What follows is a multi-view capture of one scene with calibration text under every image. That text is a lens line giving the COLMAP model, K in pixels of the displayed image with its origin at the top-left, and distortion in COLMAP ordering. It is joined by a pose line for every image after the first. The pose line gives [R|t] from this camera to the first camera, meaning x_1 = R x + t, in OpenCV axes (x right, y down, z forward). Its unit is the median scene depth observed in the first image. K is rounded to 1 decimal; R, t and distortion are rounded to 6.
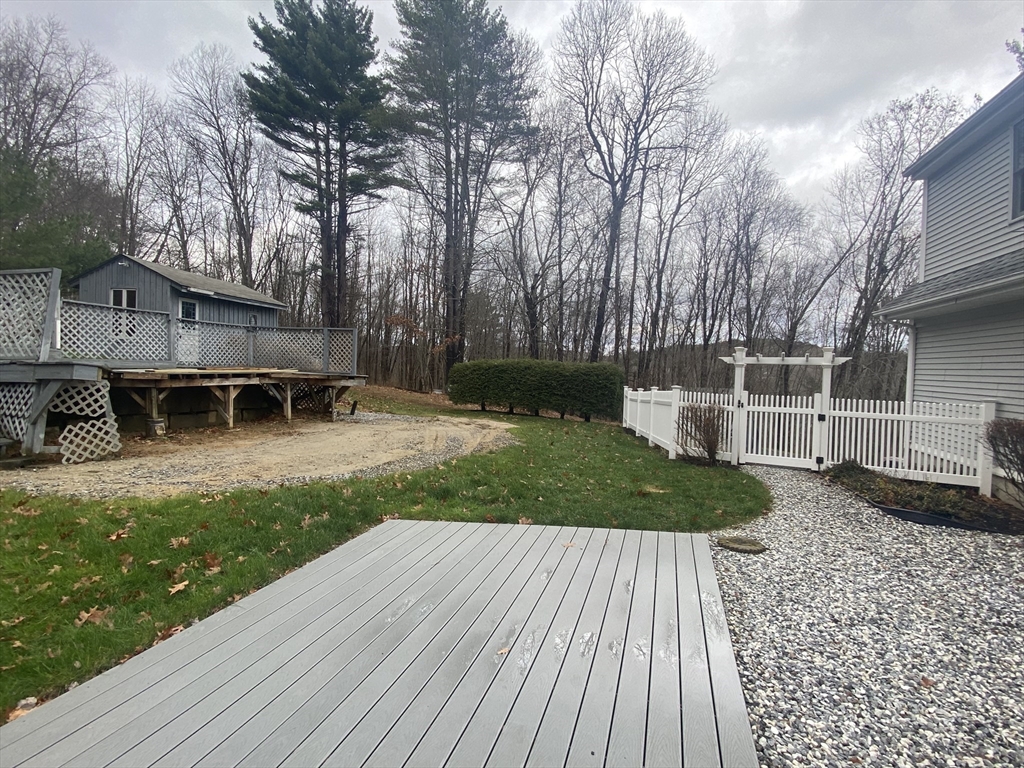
lens RADIAL K [[479.3, 0, 512.2], [0, 479.3, 384.1], [0, 0, 1]] dist [0.000368, 0.000071]
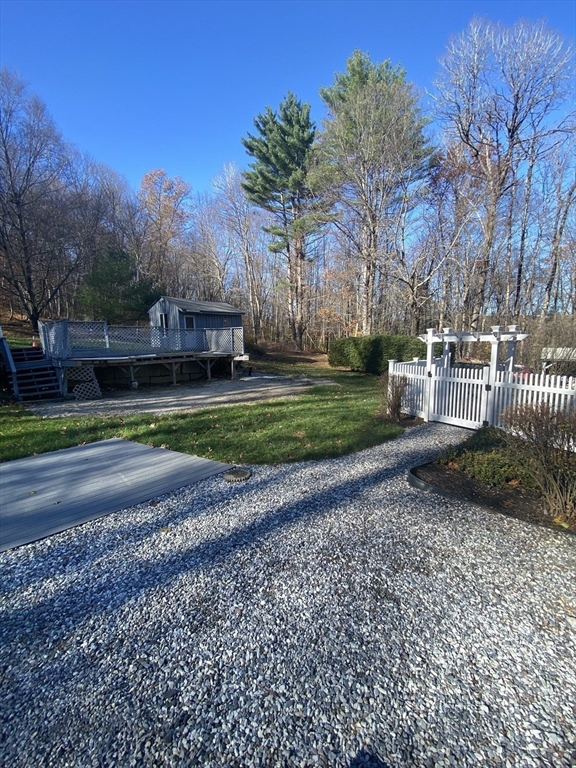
lens RADIAL K [[309.1, 0, 283.9], [0, 309.1, 386.3], [0, 0, 1]] dist [0.012107, -0.017961]
pose [[0.882038, 0.021435, -0.470691, 0.522536], [0.032399, 0.993841, 0.105972, -0.025875], [0.470063, -0.108722, 0.875911, 0.110894]]
